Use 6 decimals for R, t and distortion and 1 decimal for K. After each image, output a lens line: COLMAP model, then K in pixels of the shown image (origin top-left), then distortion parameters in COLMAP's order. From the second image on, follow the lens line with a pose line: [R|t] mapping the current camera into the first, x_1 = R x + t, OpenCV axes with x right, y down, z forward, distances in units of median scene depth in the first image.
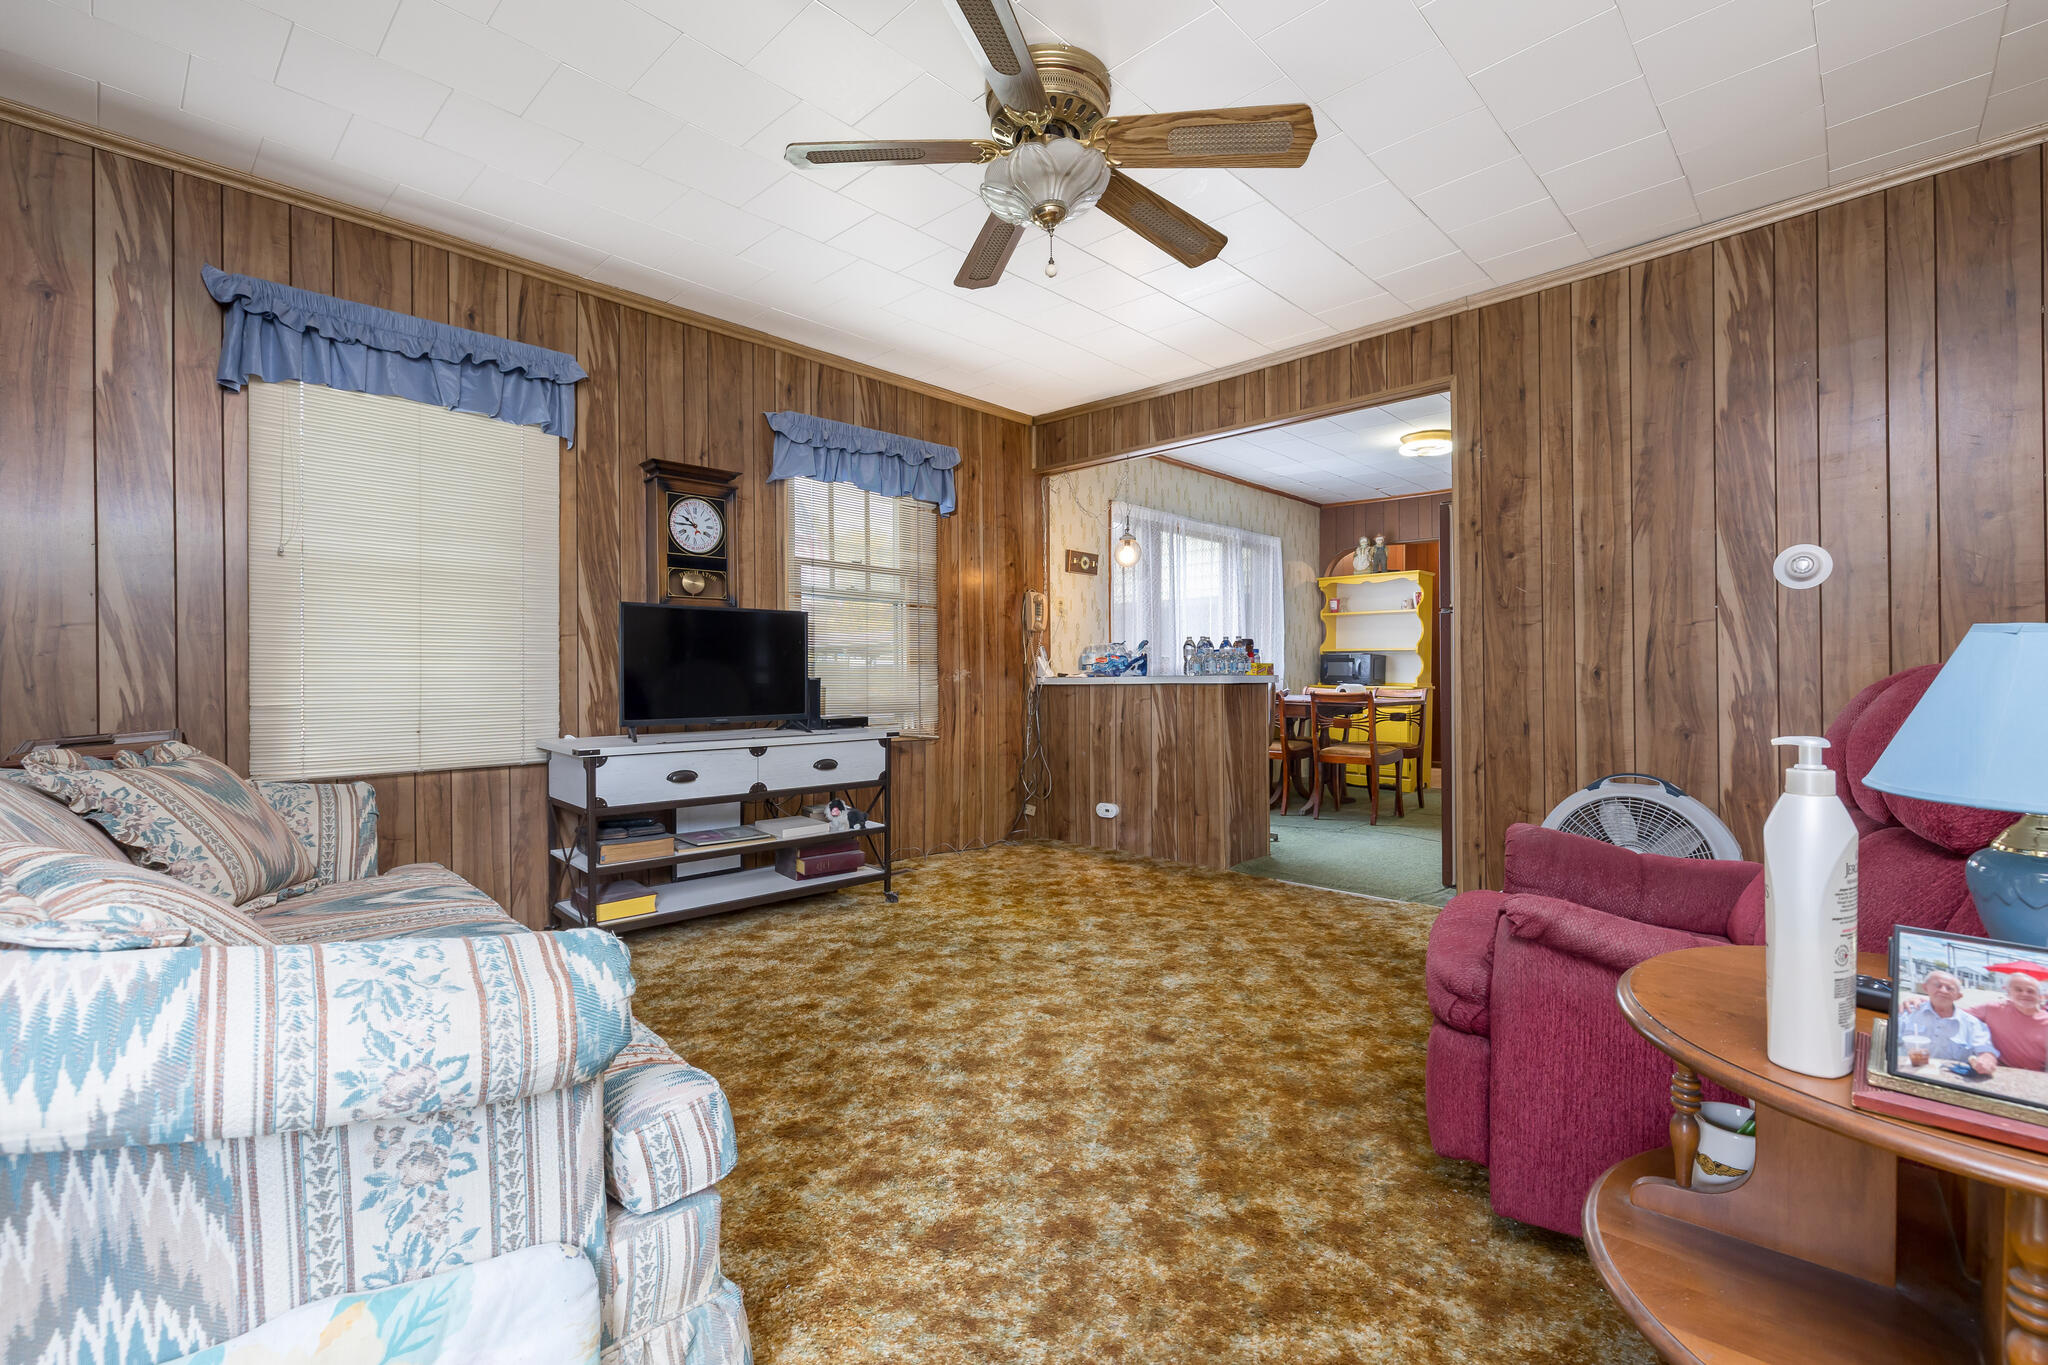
lens RADIAL K [[883.7, 0, 1034.3], [0, 883.7, 684.7], [0, 0, 1]] dist [-0.000587, -0.000152]
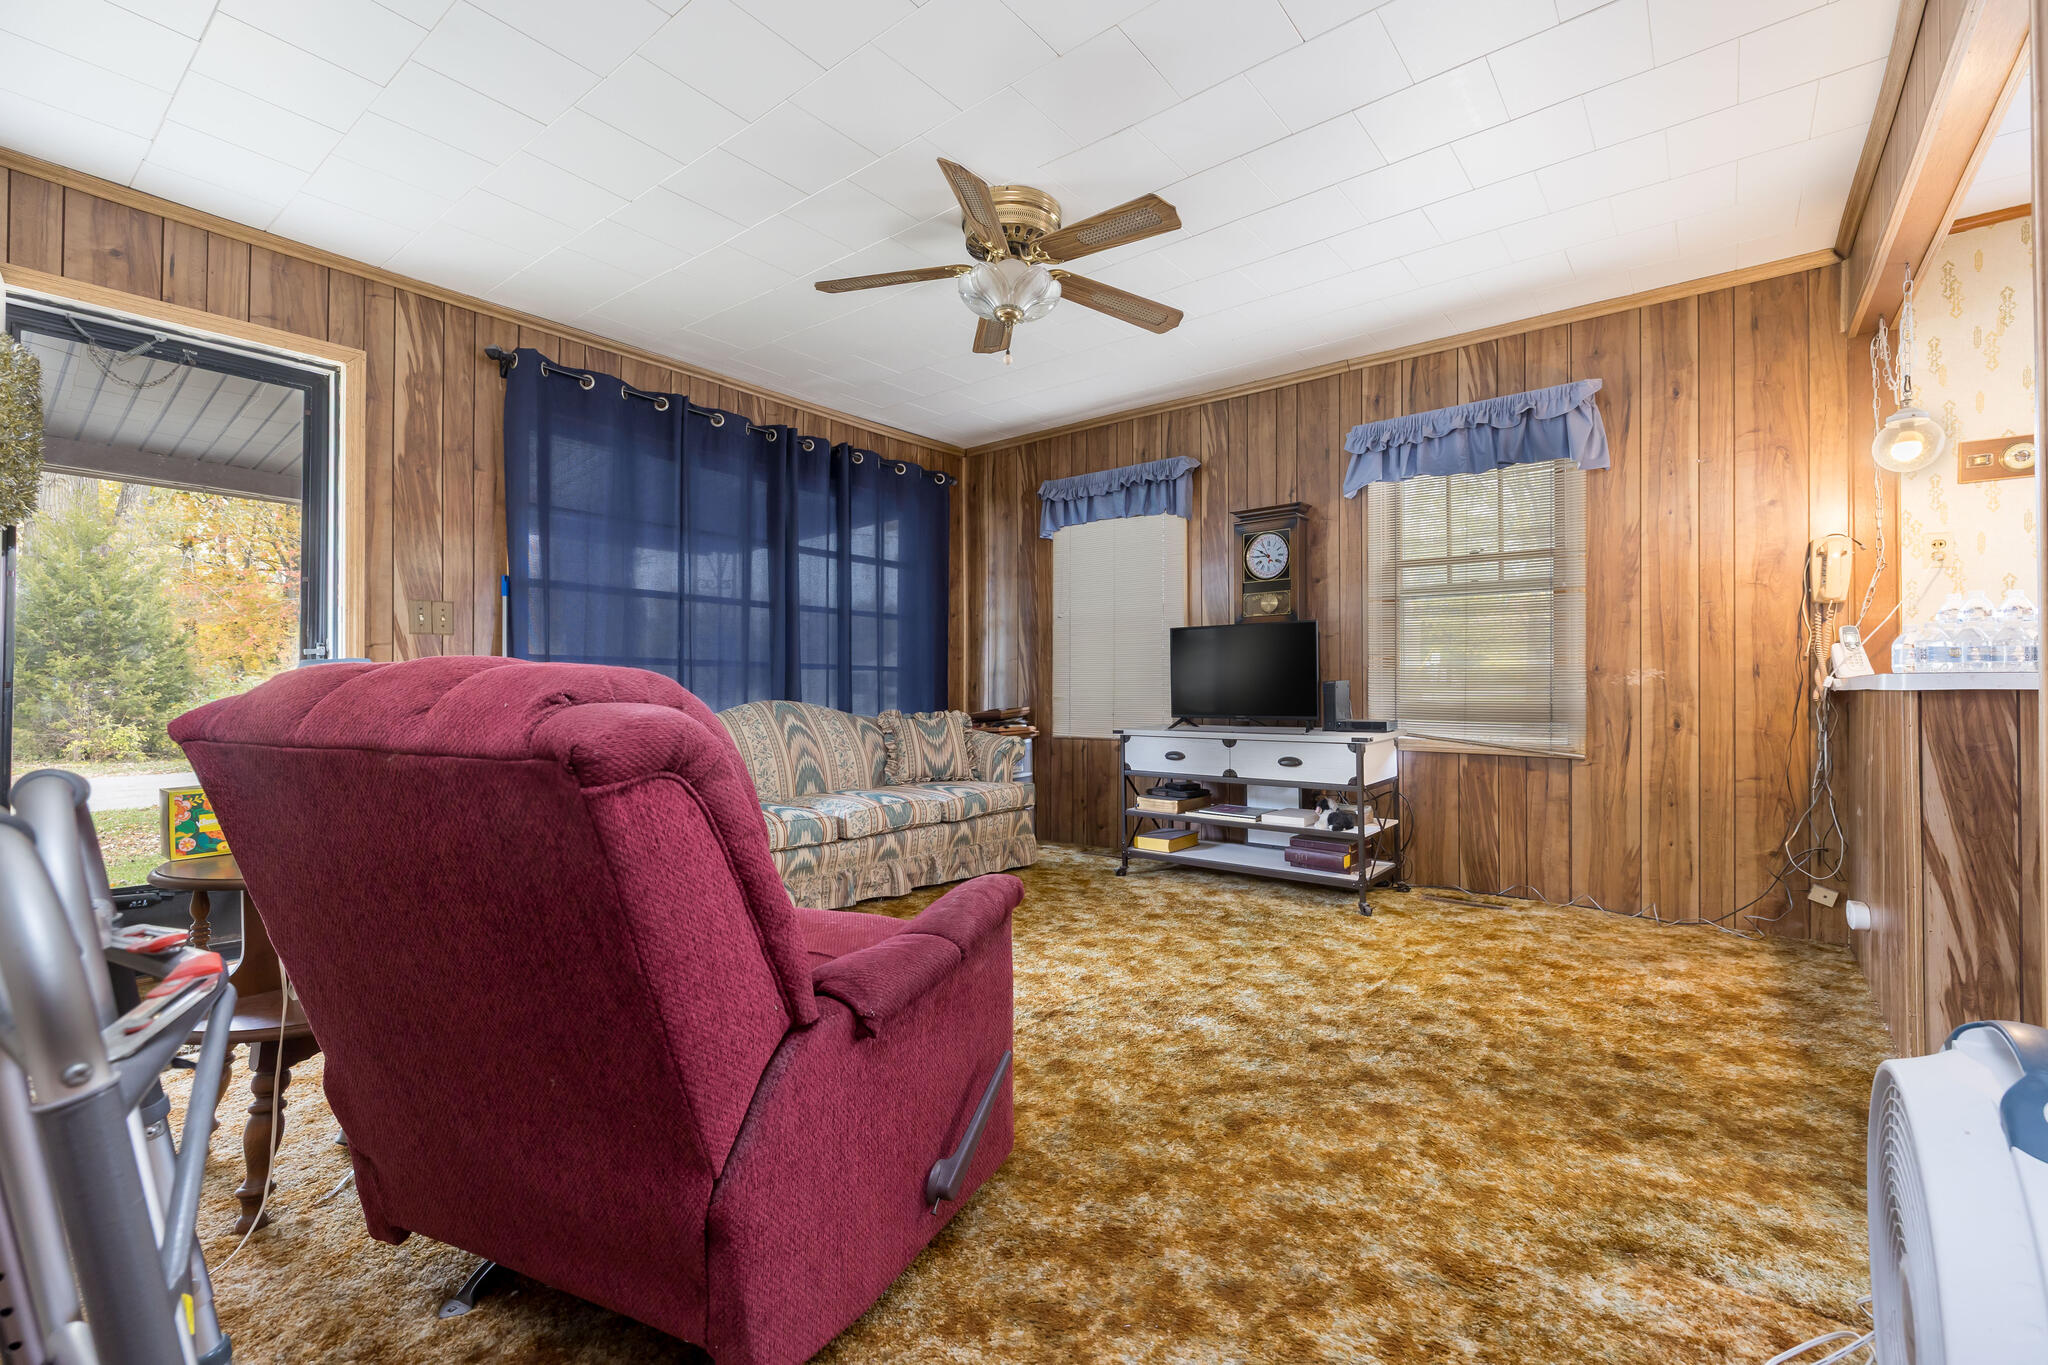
lens RADIAL K [[873.6, 0, 1032.3], [0, 873.6, 679.3], [0, 0, 1]] dist [-0.000776, -0.000362]
pose [[0.091324, -0.004860, -0.995809, 0.823255], [-0.002563, 0.999984, -0.005115, -0.004474], [0.995818, 0.003020, 0.091310, 0.603406]]
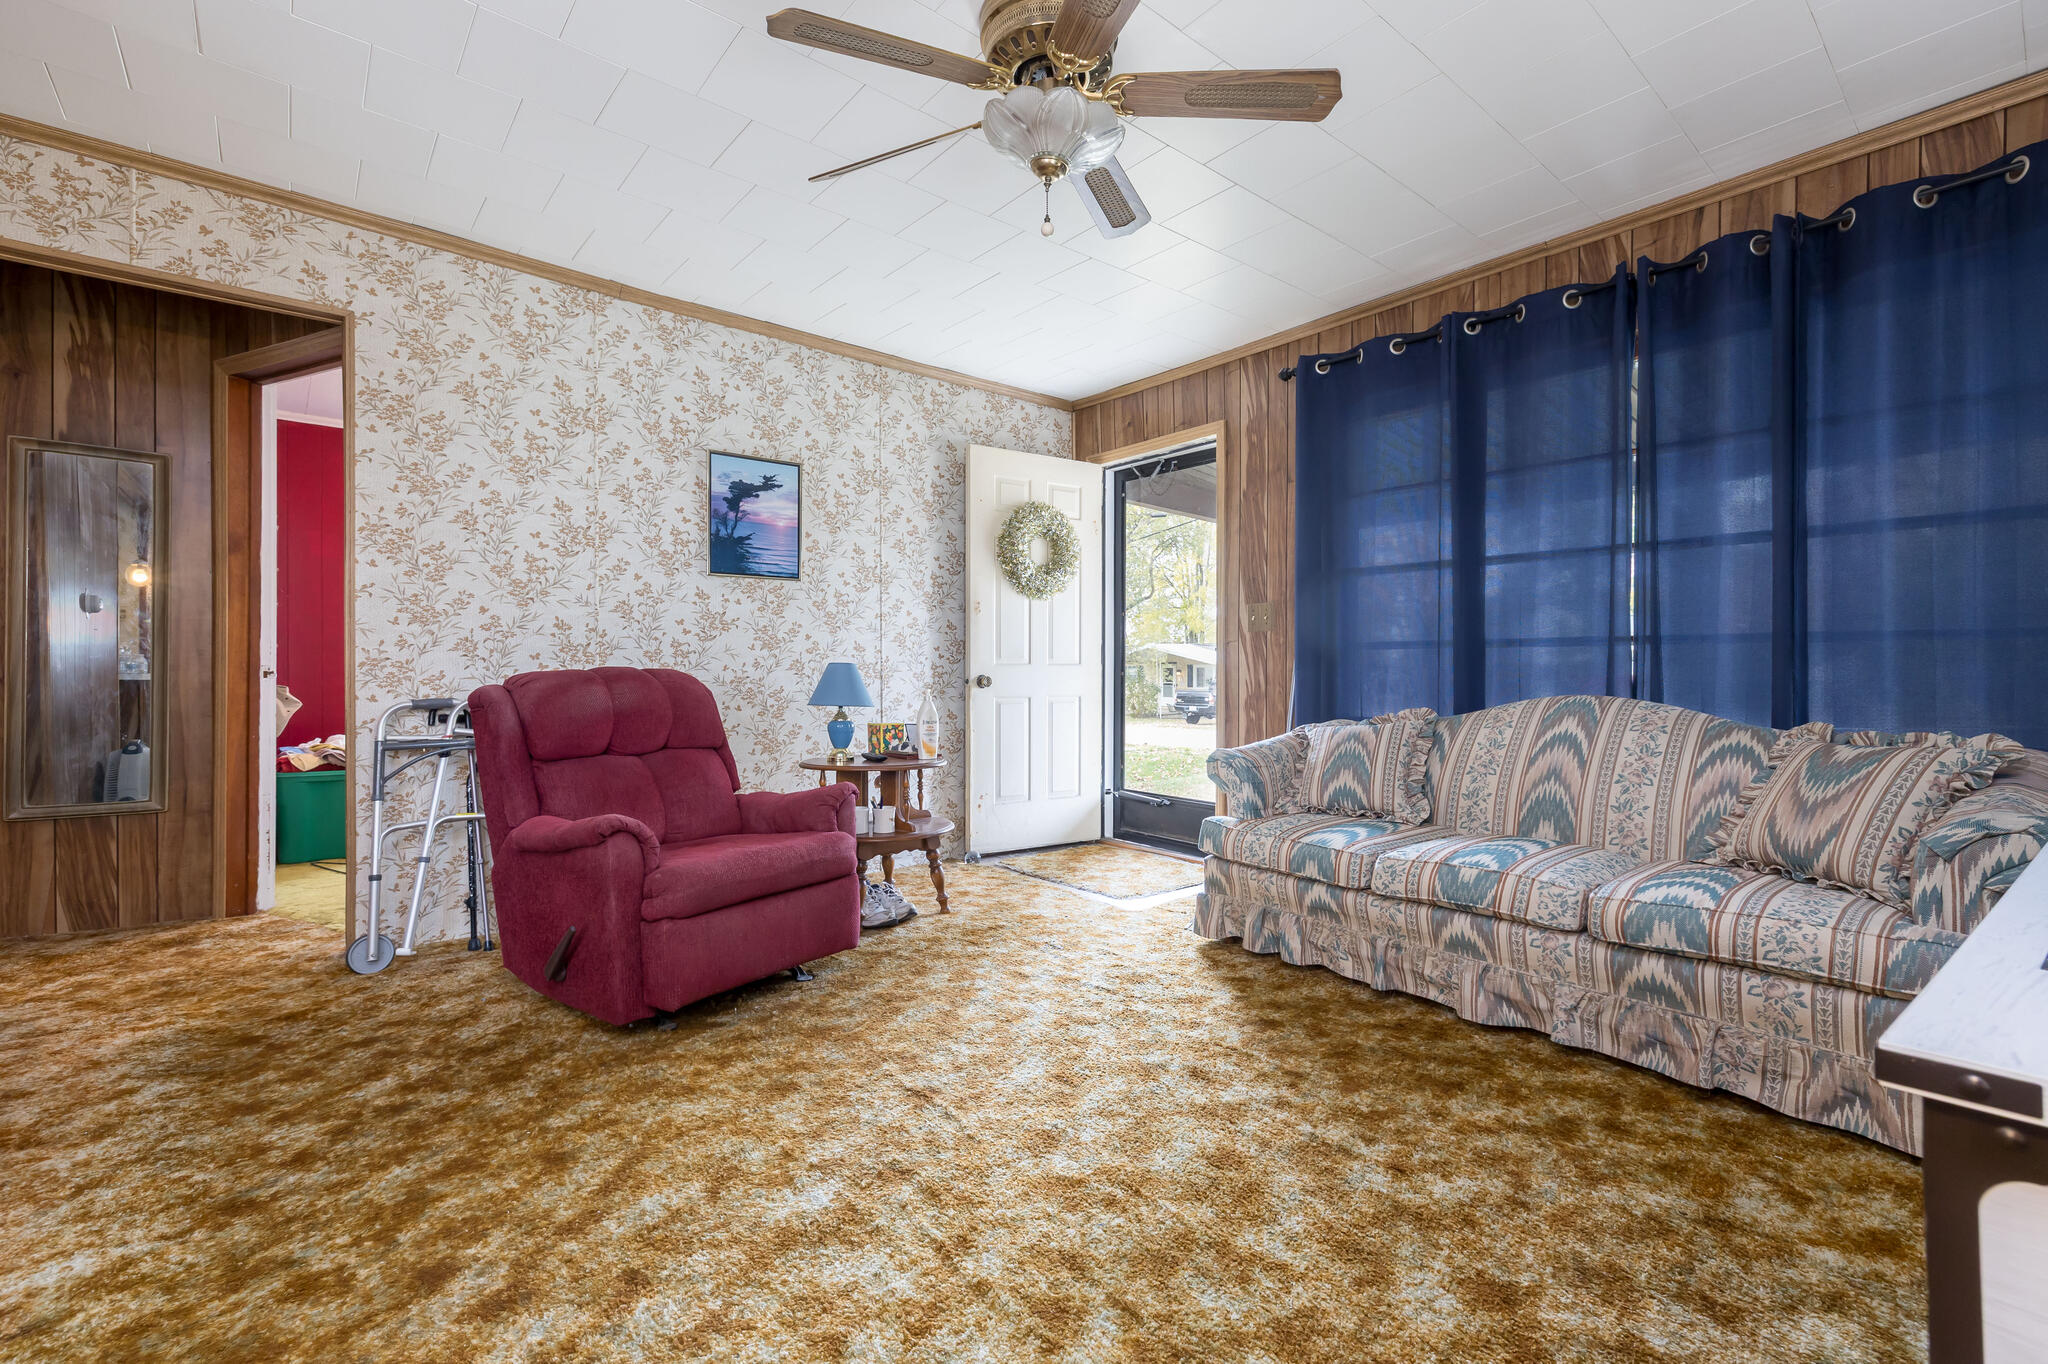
lens RADIAL K [[889.6, 0, 1029.1], [0, 889.6, 678.4], [0, 0, 1]] dist [-0.001021, 0.000057]
pose [[-0.993614, 0.007134, 0.112611, -0.040793], [0.008131, 0.999932, 0.008397, -0.006938], [-0.112543, 0.009259, -0.993604, 1.256605]]
